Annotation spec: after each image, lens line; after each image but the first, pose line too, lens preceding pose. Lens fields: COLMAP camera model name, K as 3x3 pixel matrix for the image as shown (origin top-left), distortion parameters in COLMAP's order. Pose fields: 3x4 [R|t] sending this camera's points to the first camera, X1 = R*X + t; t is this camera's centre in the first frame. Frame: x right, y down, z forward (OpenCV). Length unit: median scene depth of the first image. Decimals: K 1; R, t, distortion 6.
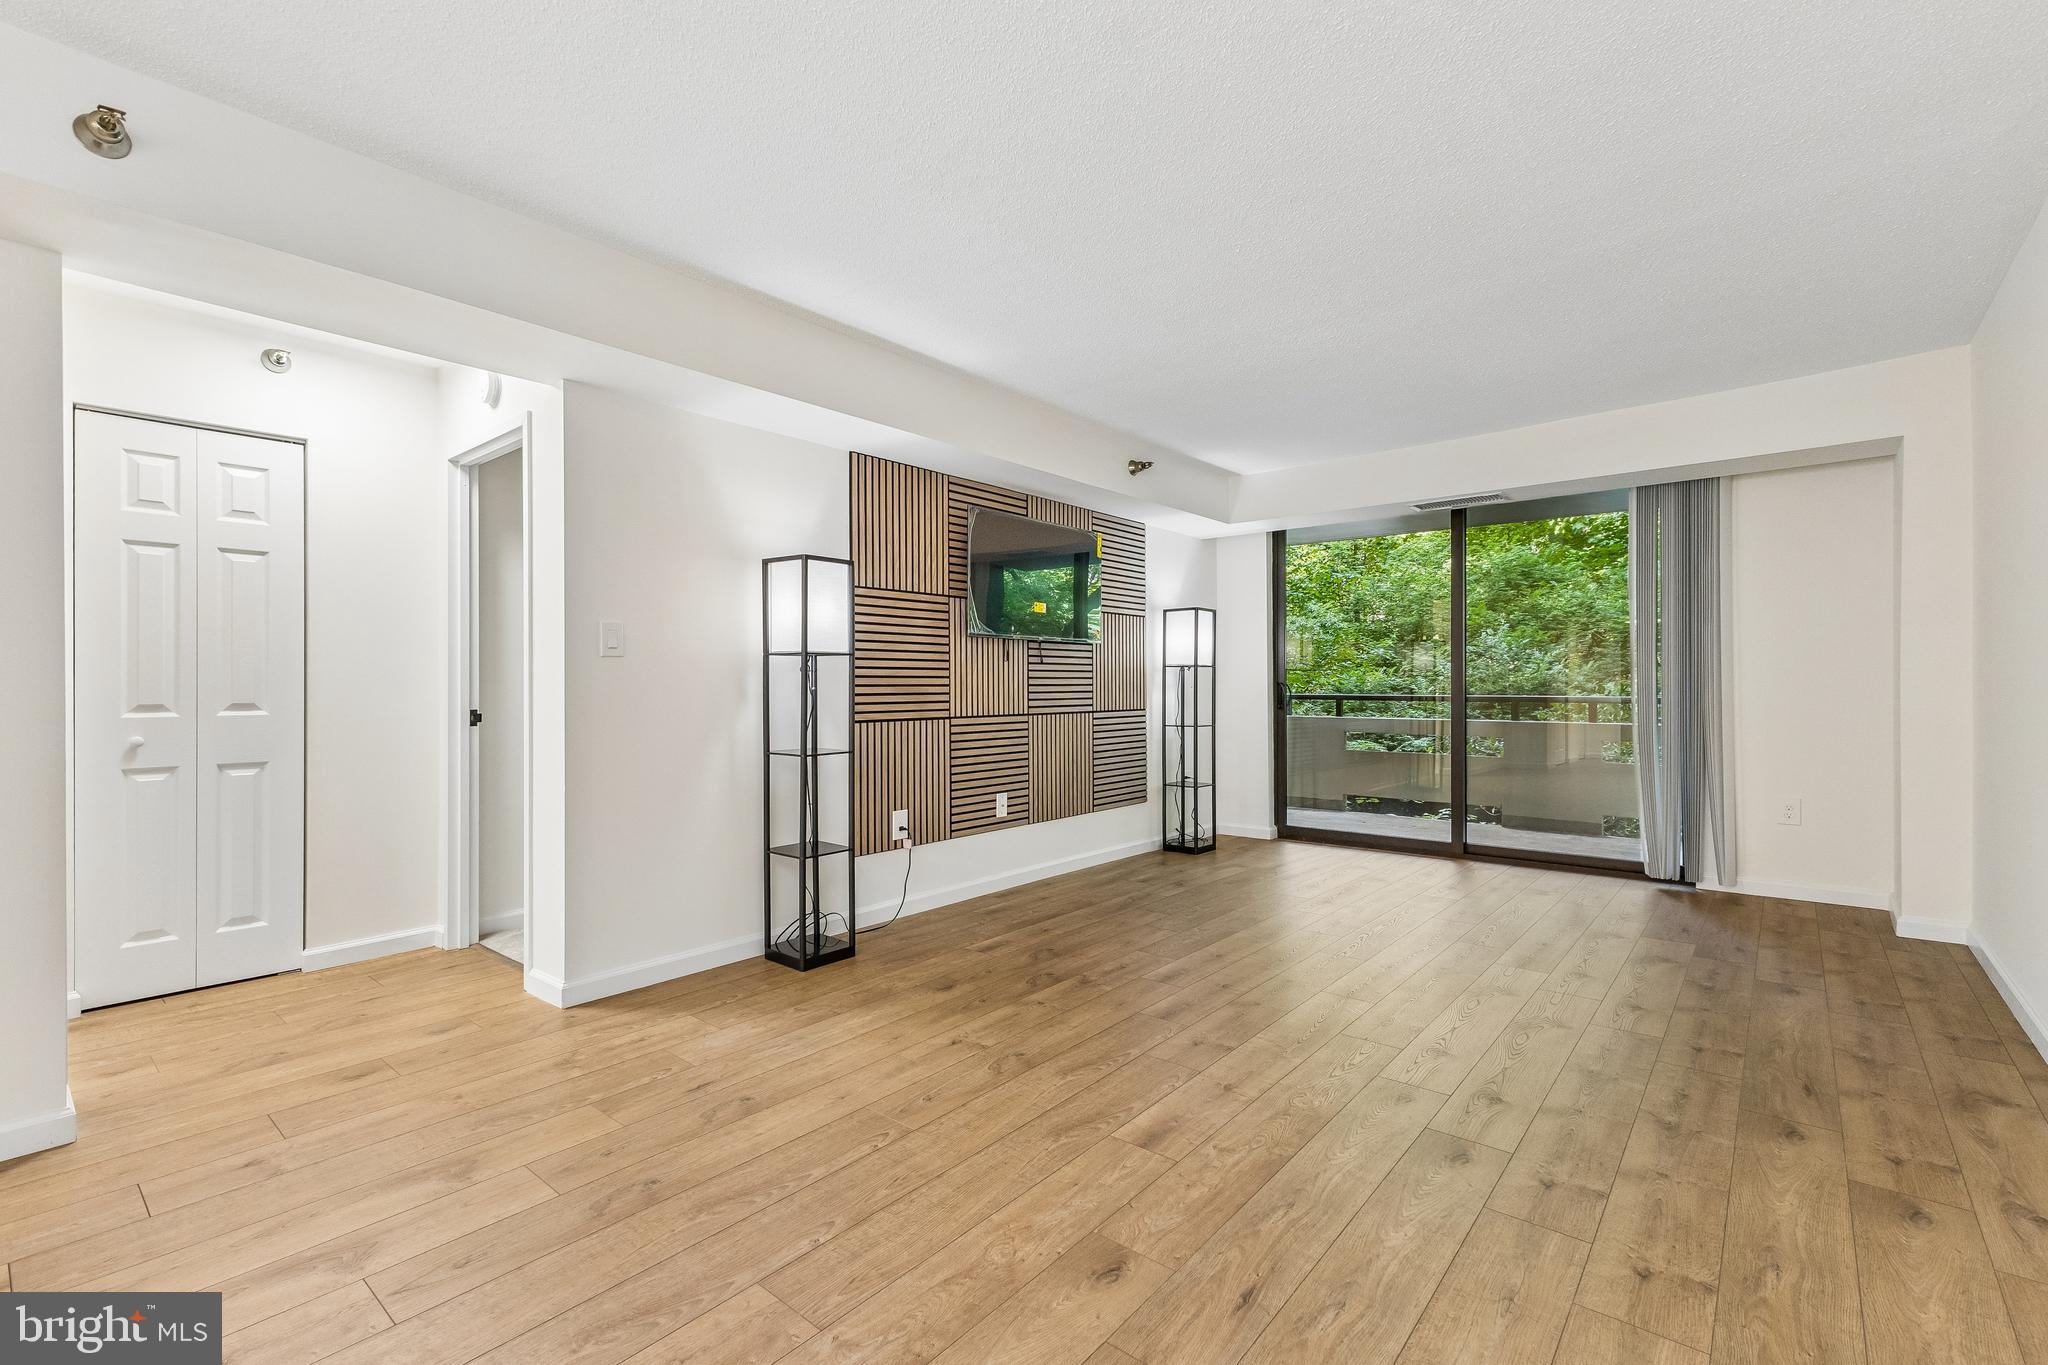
lens RADIAL K [[895.3, 0, 1004.2], [0, 895.3, 684.2], [0, 0, 1]] dist [0.015629, -0.004156]
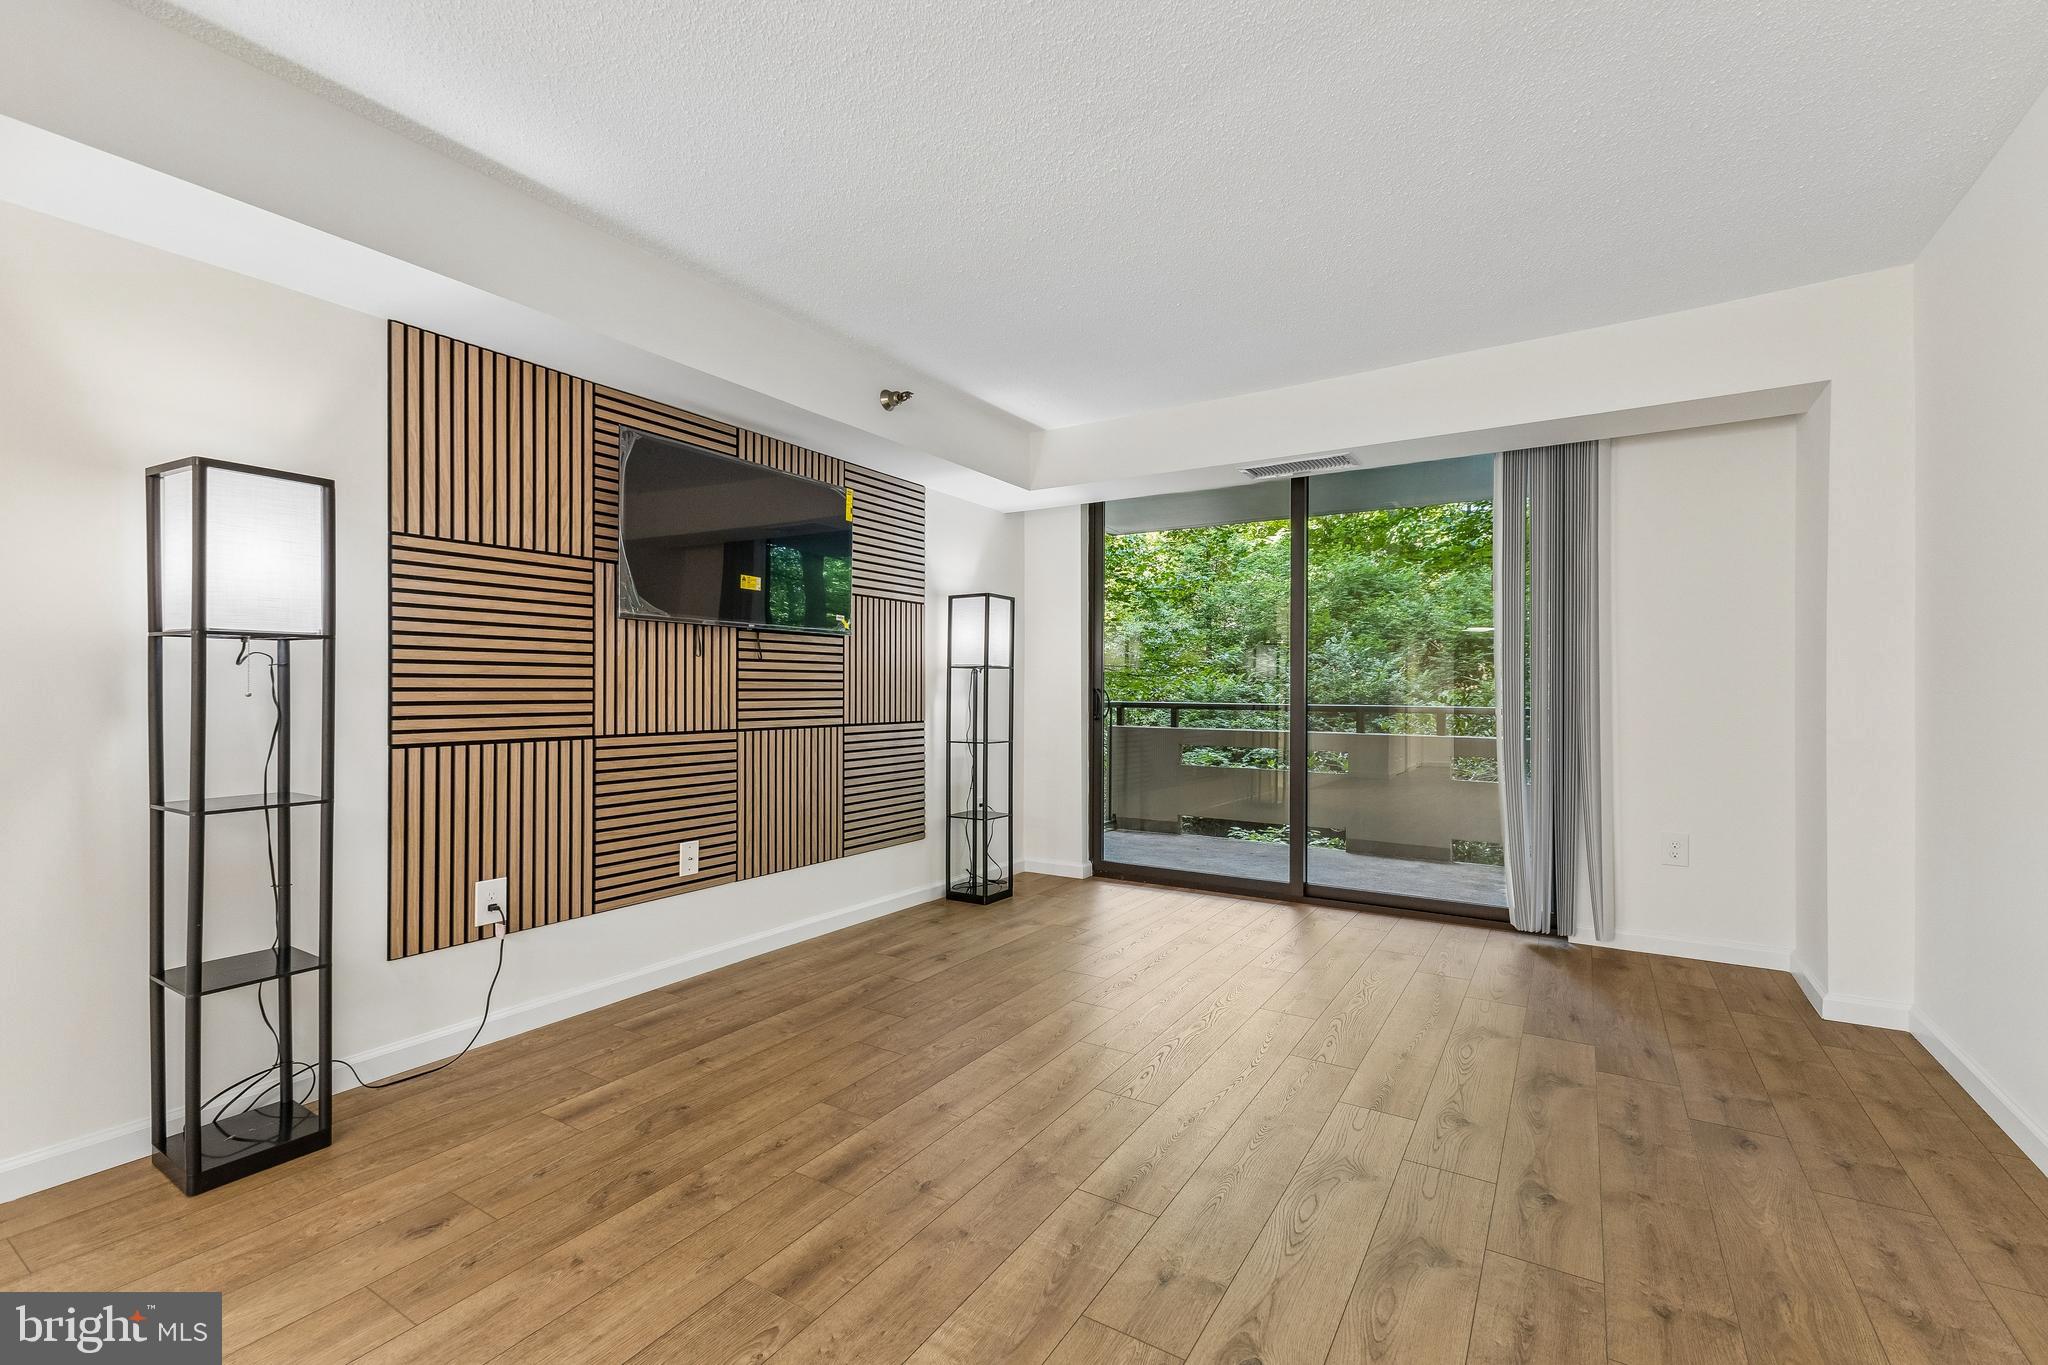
lens RADIAL K [[895.3, 0, 994.9], [0, 895.3, 682.4], [0, 0, 1]] dist [0.015629, -0.004156]
pose [[0.990976, 0.006939, 0.133858, 0.162082], [-0.005948, 0.999952, -0.007797, -0.000715], [-0.133906, 0.006930, 0.990970, 0.300783]]
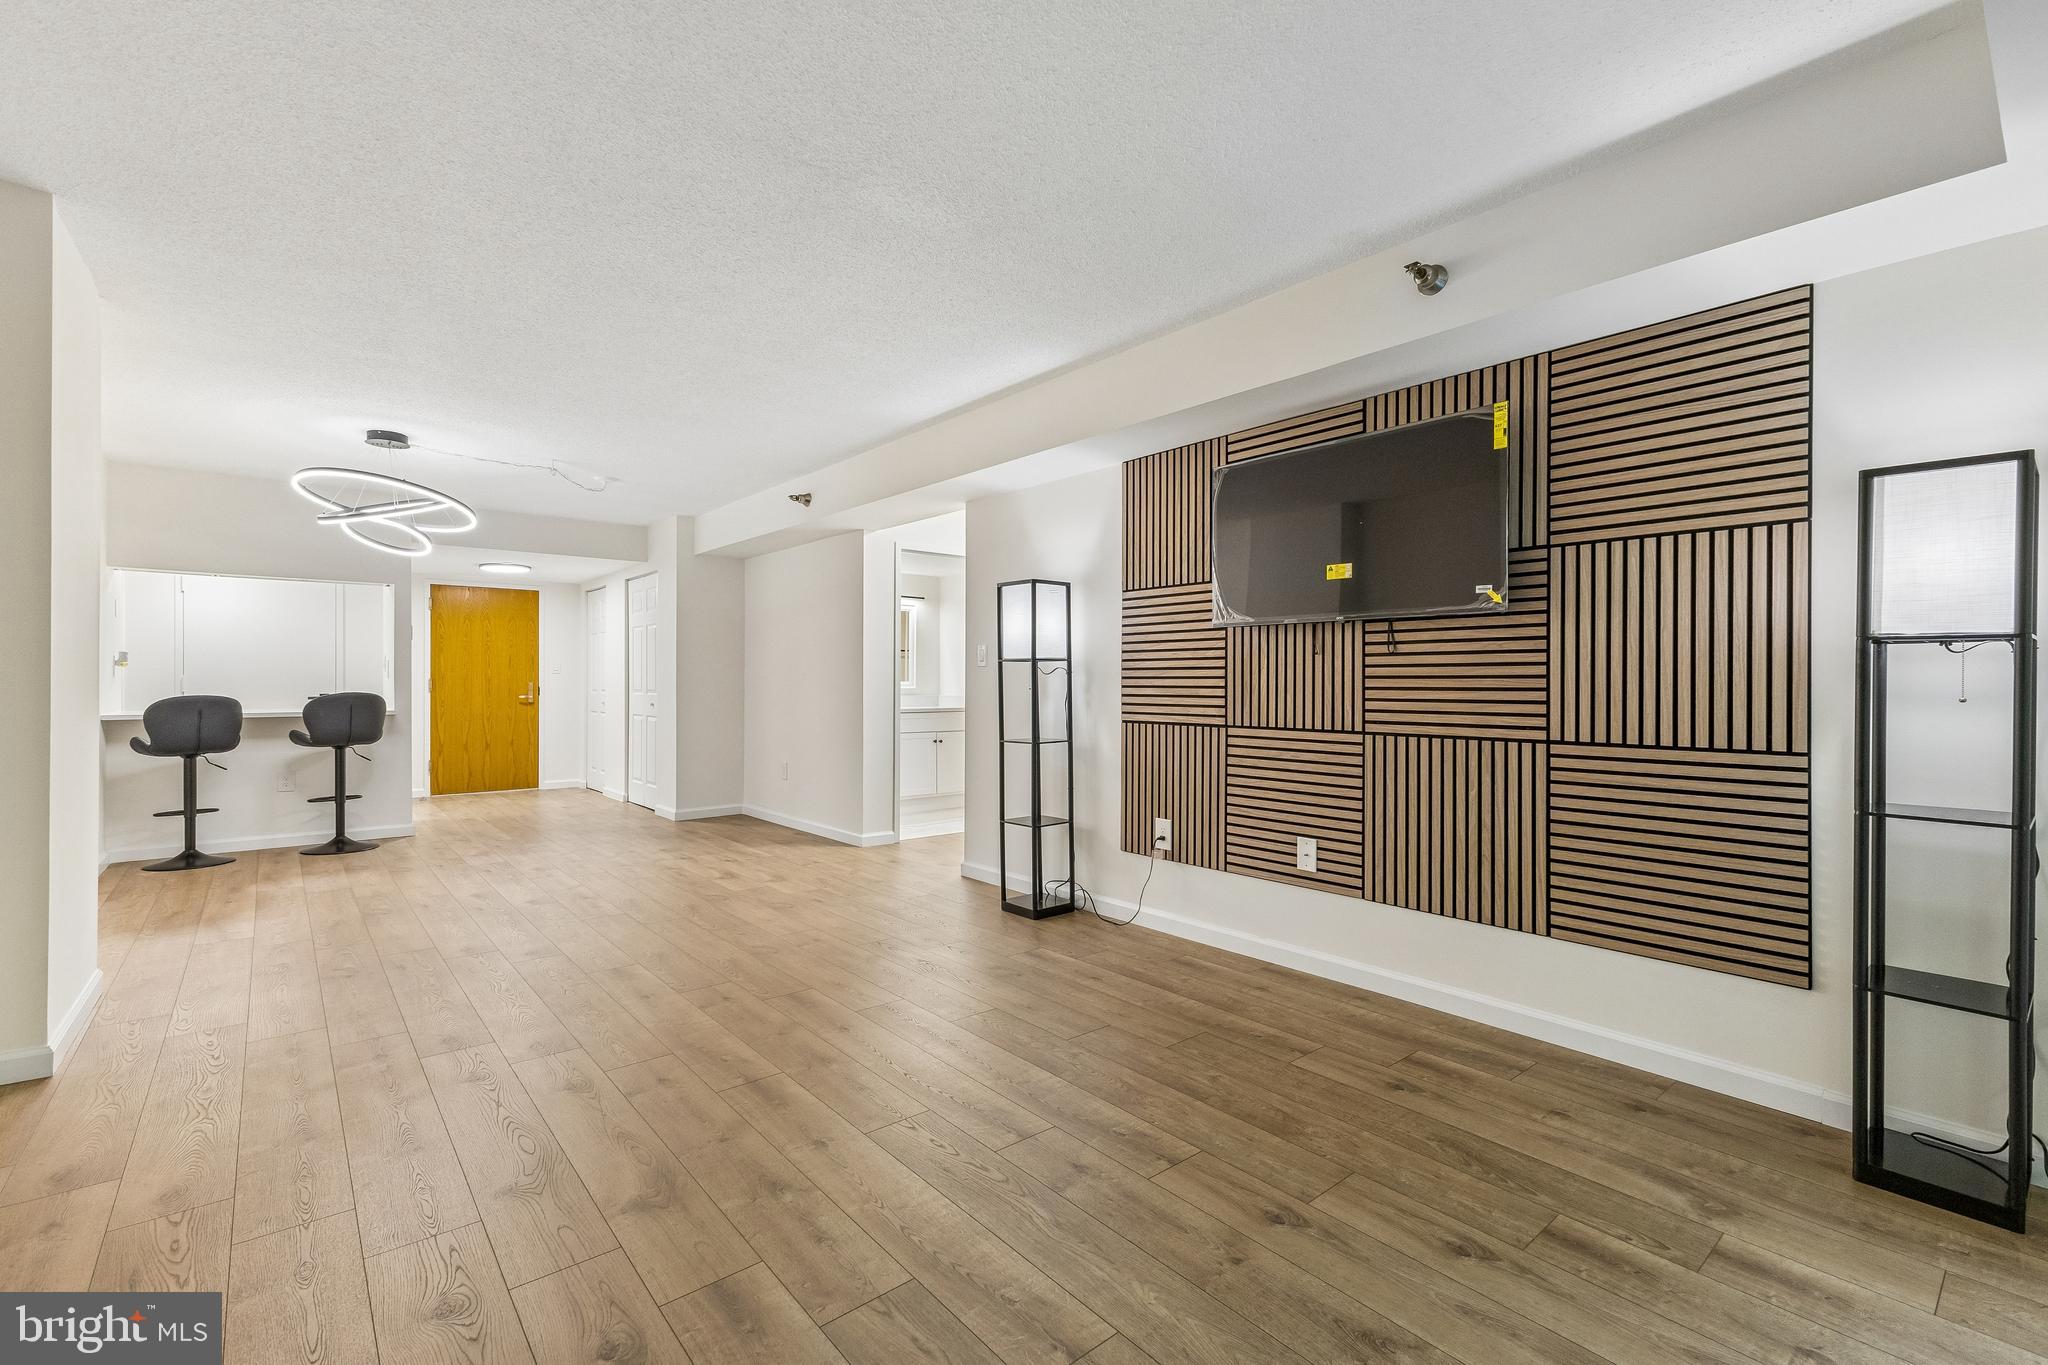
lens RADIAL K [[895.3, 0, 1050.6], [0, 895.3, 677.0], [0, 0, 1]] dist [0.015629, -0.004156]
pose [[-0.143448, -0.003726, -0.989651, 0.847673], [-0.002108, 0.999992, -0.003459, -0.005427], [0.989656, 0.001590, -0.143455, 1.030397]]
